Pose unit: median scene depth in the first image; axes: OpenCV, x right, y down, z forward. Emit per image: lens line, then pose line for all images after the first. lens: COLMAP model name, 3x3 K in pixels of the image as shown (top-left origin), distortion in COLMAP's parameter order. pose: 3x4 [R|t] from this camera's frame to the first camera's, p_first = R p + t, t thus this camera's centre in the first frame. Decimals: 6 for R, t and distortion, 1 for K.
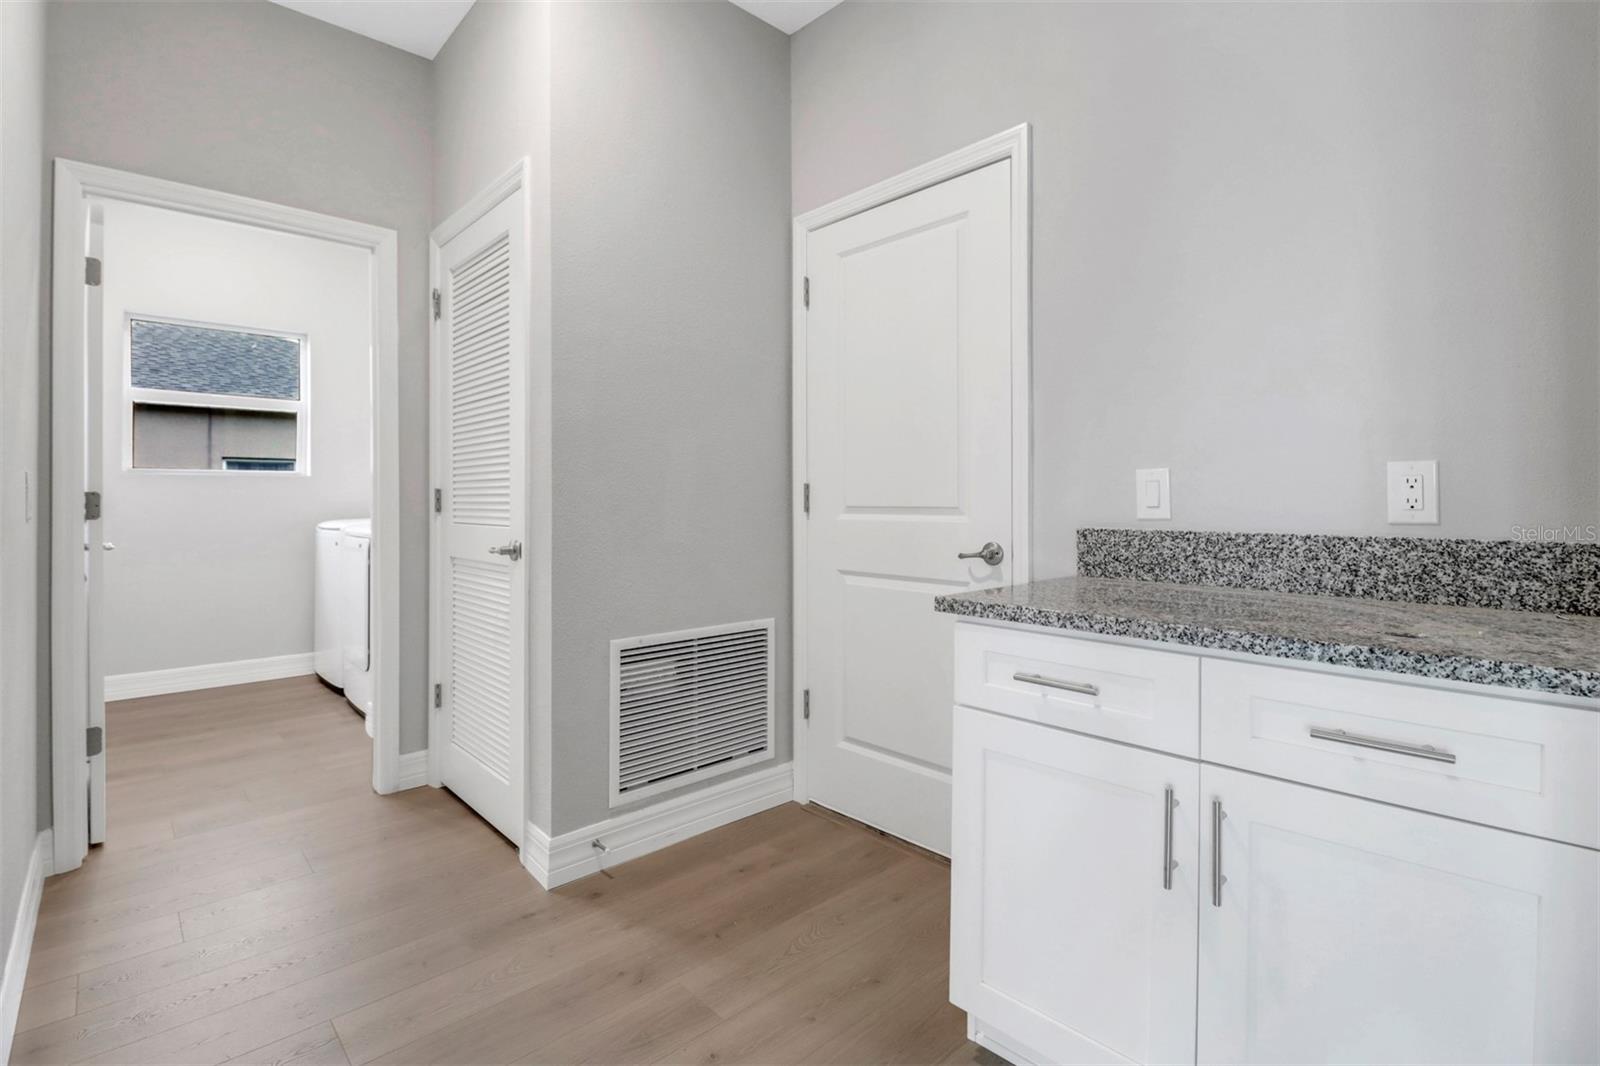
lens RADIAL K [[753.7, 0, 807.0], [0, 753.7, 496.0], [0, 0, 1]] dist [-0.005155, -0.008668]
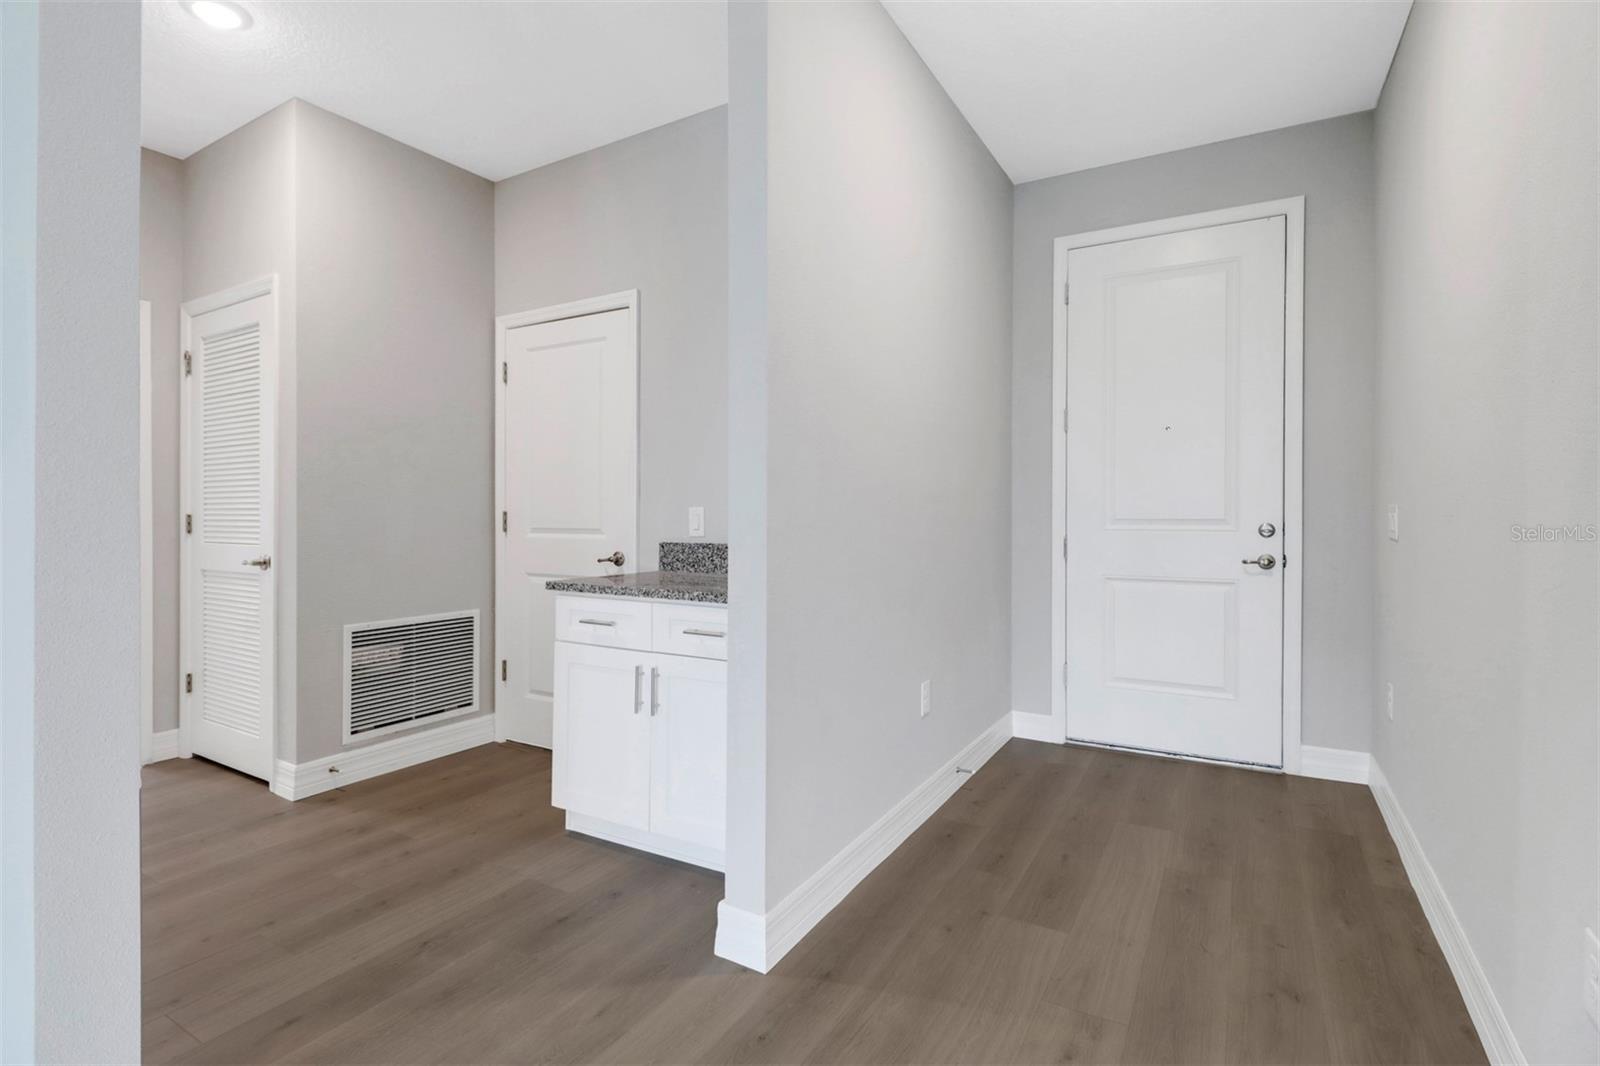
lens RADIAL K [[753.7, 0, 806.9], [0, 753.7, 510.3], [0, 0, 1]] dist [-0.005155, -0.008668]
pose [[0.960267, 0.001696, 0.279076, 0.170870], [-0.001798, 0.999998, 0.000108, -0.022999], [-0.279076, -0.000605, 0.960269, -0.564676]]
